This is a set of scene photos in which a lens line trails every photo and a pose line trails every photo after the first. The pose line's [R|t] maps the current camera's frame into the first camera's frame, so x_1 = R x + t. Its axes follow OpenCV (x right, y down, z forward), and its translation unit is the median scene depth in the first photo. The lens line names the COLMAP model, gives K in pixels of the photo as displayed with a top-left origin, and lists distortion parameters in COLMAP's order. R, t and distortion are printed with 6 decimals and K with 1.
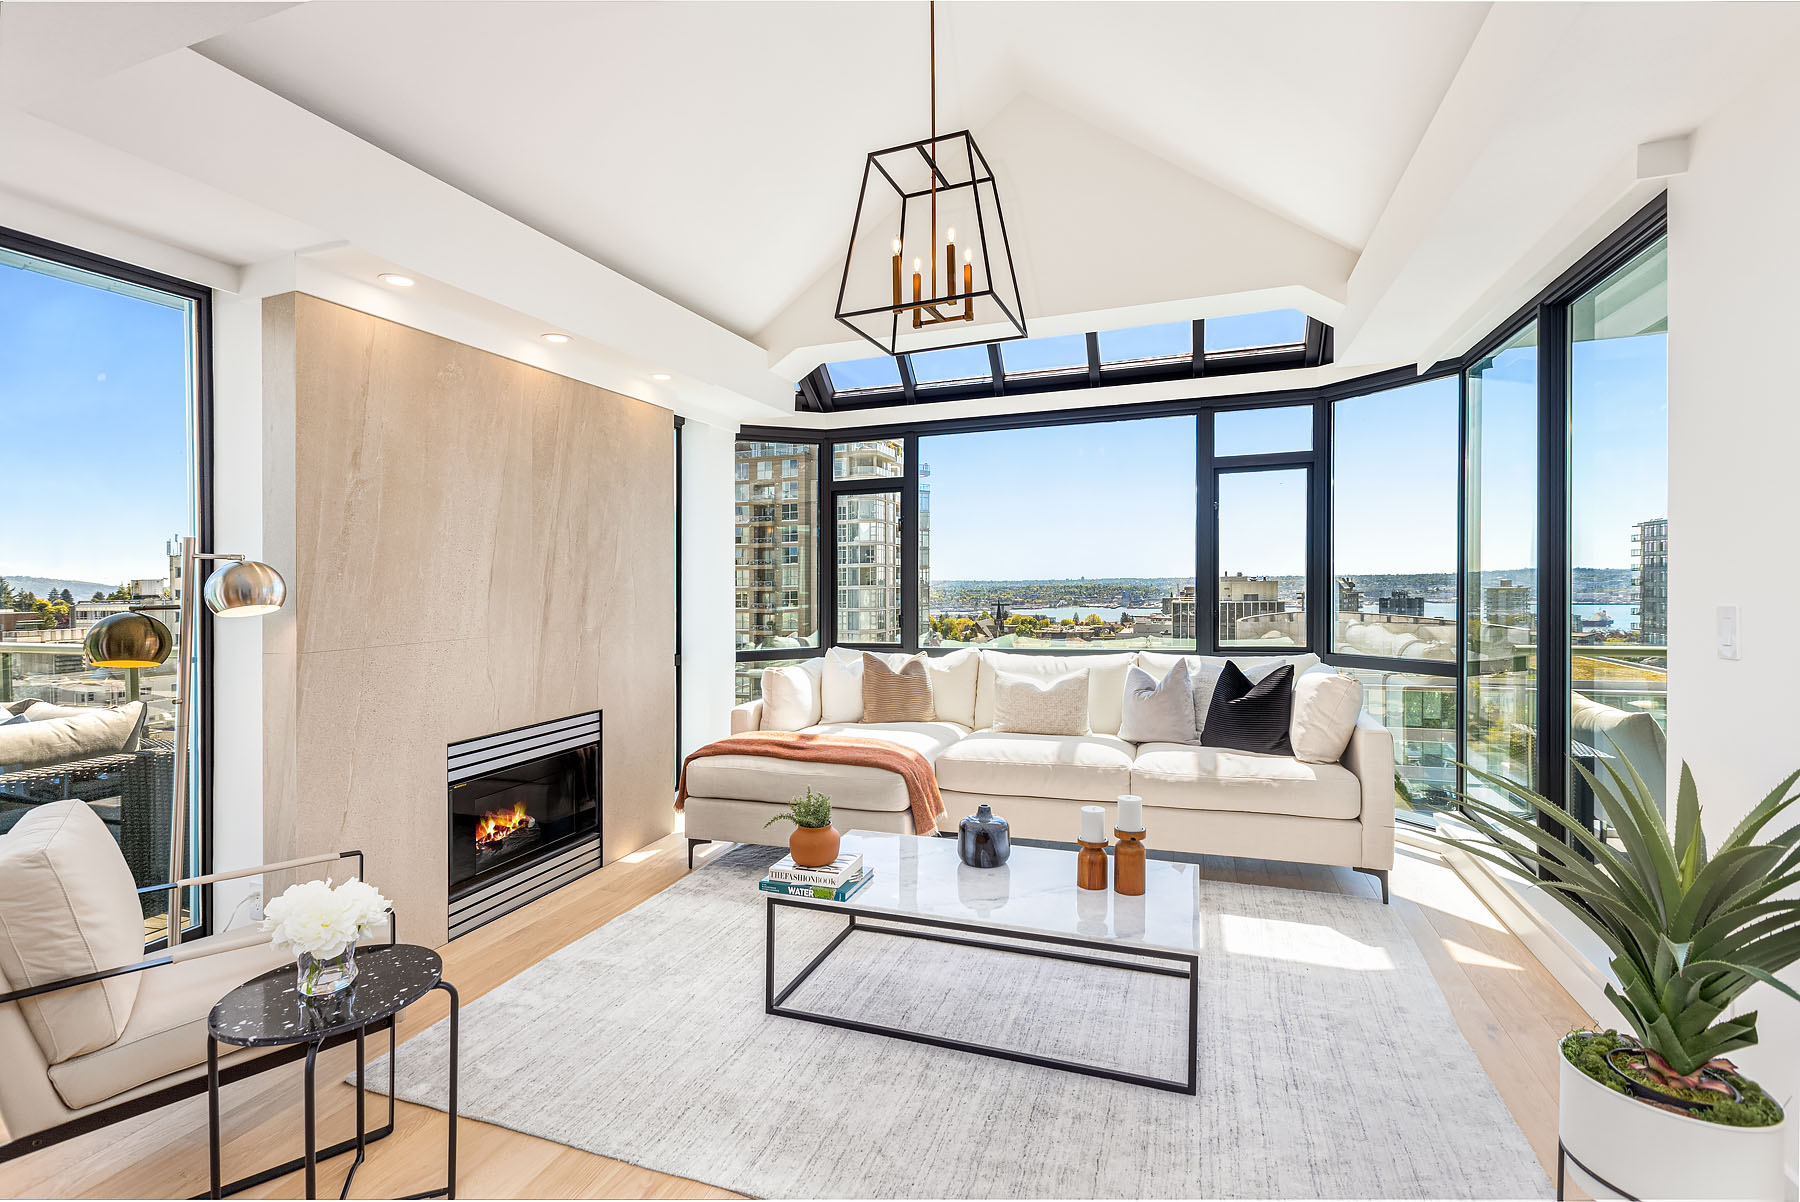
lens RADIAL K [[835.1, 0, 899.1], [0, 835.1, 578.9], [0, 0, 1]] dist [0.027811, -0.000203]
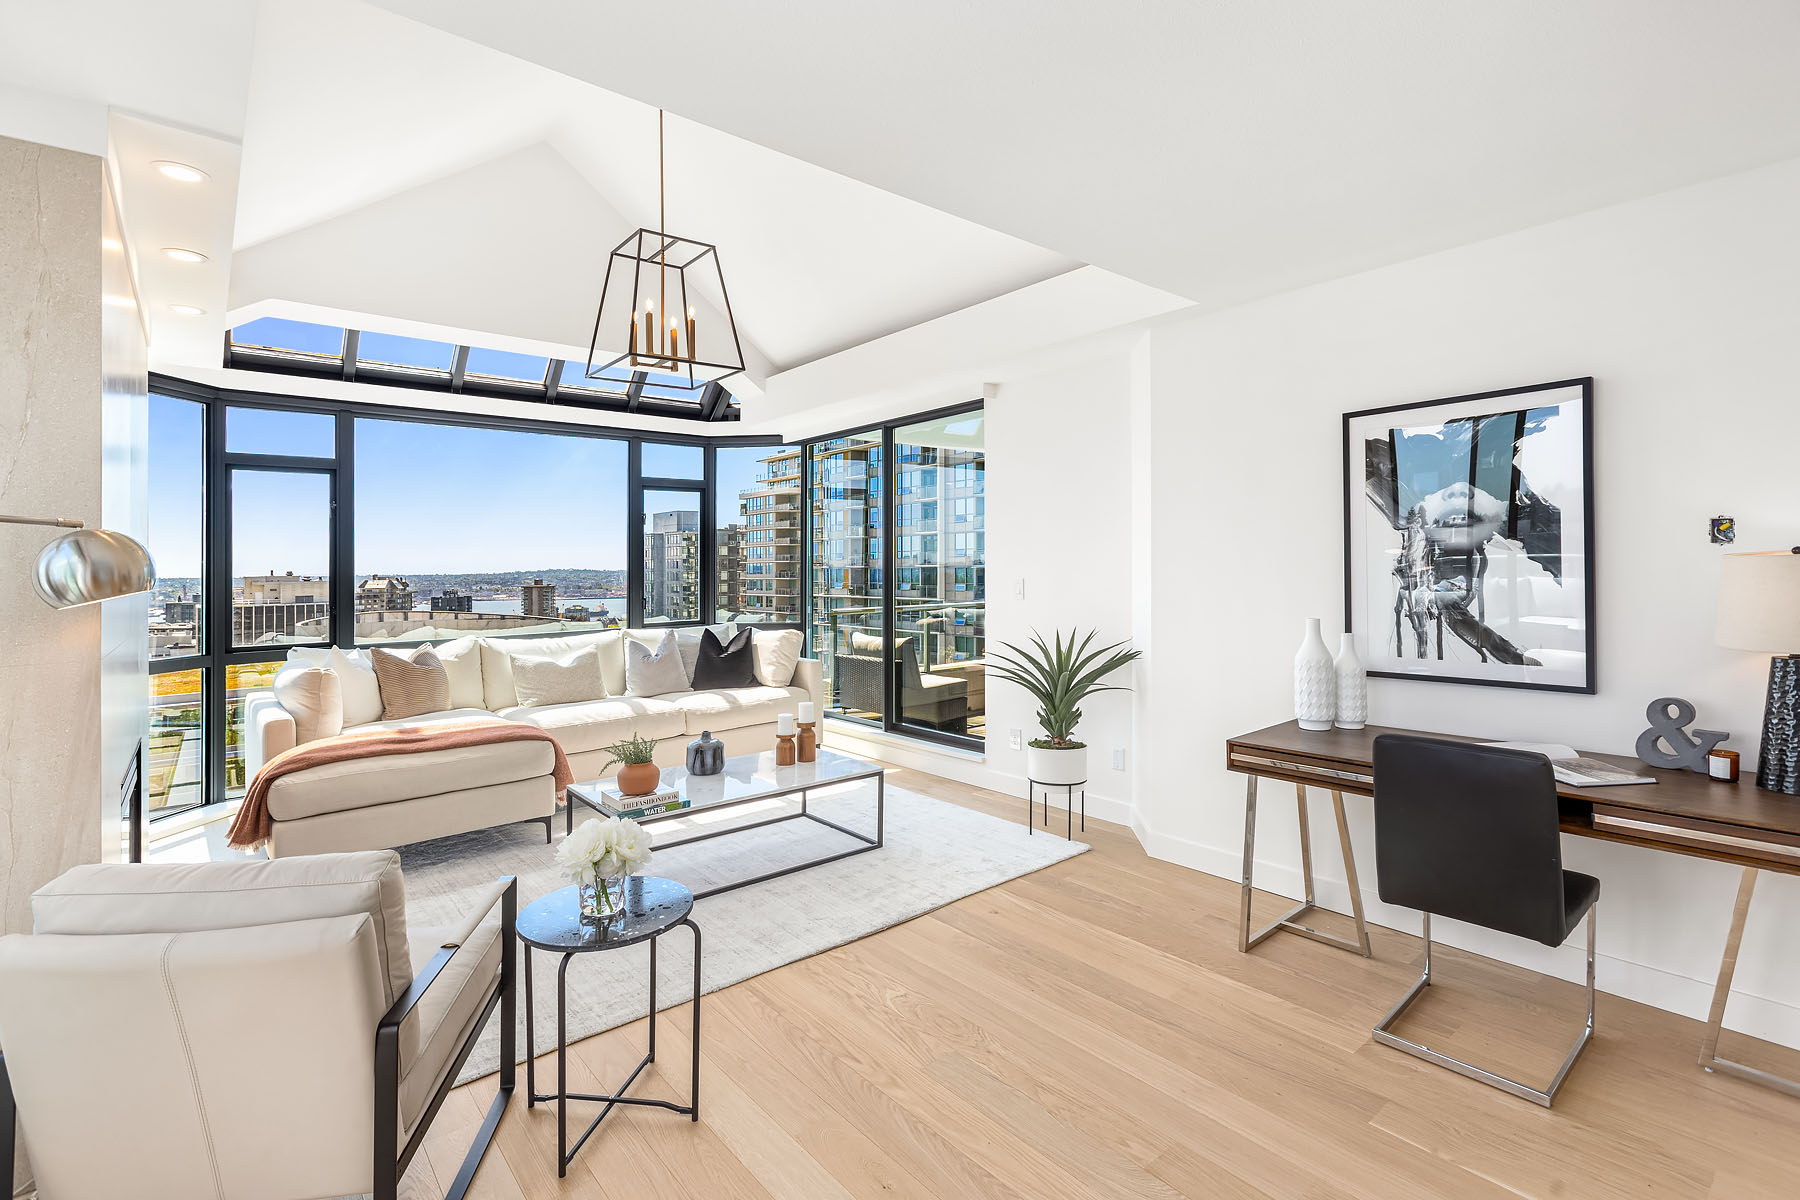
lens RADIAL K [[823.3, 0, 898.8], [0, 823.3, 559.1], [0, 0, 1]] dist [0.000170, -0.000001]
pose [[0.502053, 0.018029, 0.864649, -0.567718], [0.002822, 0.999743, -0.022485, 0.012418], [-0.864832, 0.013729, 0.501874, 0.029404]]
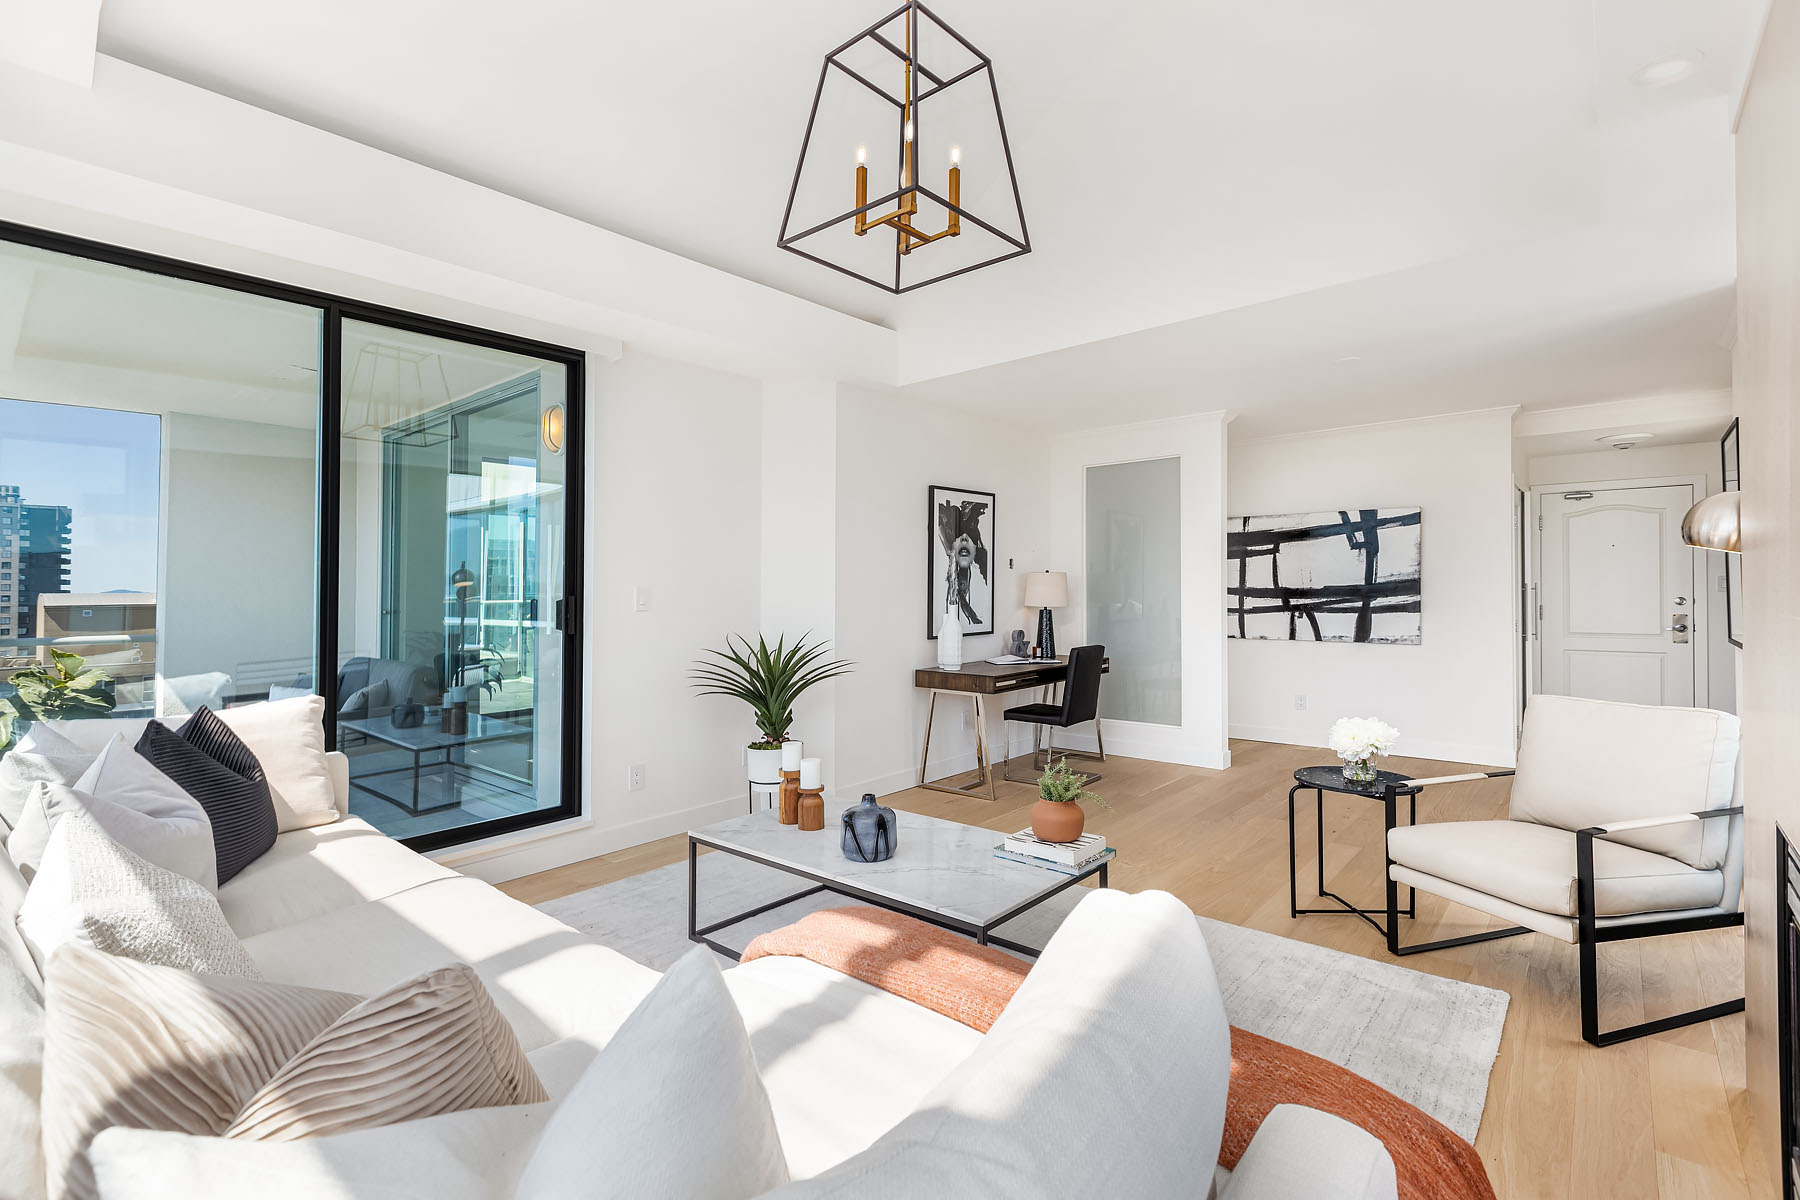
lens RADIAL K [[833.9, 0, 878.9], [0, 833.9, 582.7], [0, 0, 1]] dist [0.002456, 0.000240]
pose [[-0.928348, 0.024959, 0.370874, -0.160139], [0.019331, 0.999635, -0.018886, 0.035178], [-0.371209, -0.010364, -0.928491, 1.158293]]
